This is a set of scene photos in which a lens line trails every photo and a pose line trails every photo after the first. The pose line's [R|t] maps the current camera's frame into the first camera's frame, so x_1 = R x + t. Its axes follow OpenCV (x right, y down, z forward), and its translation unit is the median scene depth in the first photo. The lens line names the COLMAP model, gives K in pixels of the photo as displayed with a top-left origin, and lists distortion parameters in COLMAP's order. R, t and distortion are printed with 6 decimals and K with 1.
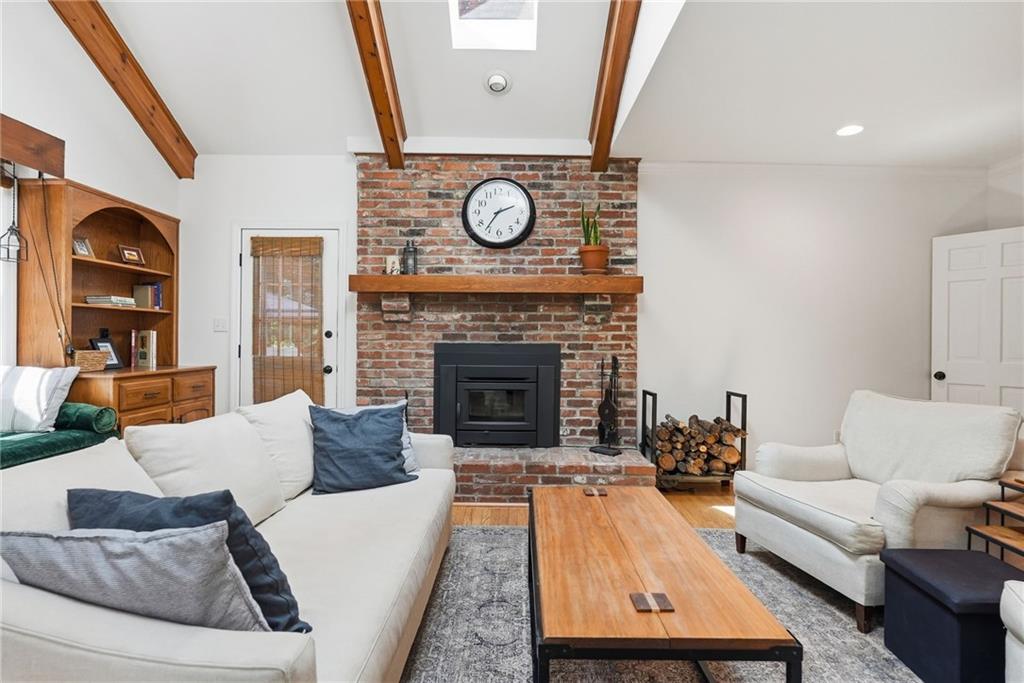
lens RADIAL K [[511.6, 0, 511.6], [0, 511.6, 340.0], [0, 0, 1]] dist [-0.006617, 0.003499]
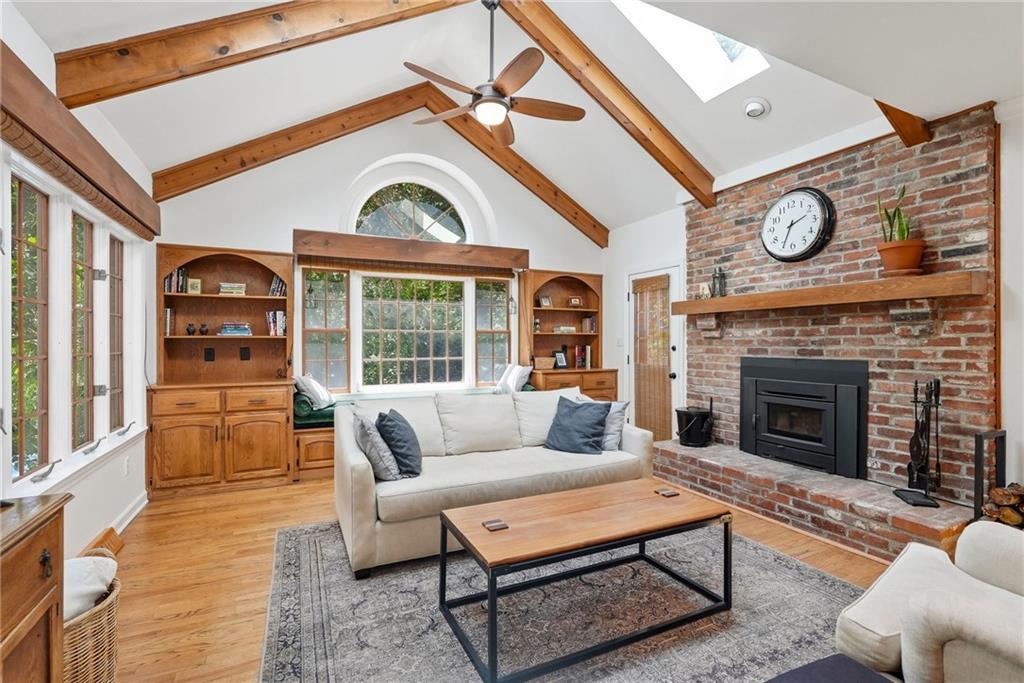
lens RADIAL K [[453.0, 0, 509.1], [0, 453.0, 344.5], [0, 0, 1]] dist [-0.002231, 0.000002]
pose [[0.454489, -0.004849, -0.890739, 0.496789], [0.003296, 0.999987, -0.003762, -0.018716], [0.890746, -0.001226, 0.454500, 0.118541]]
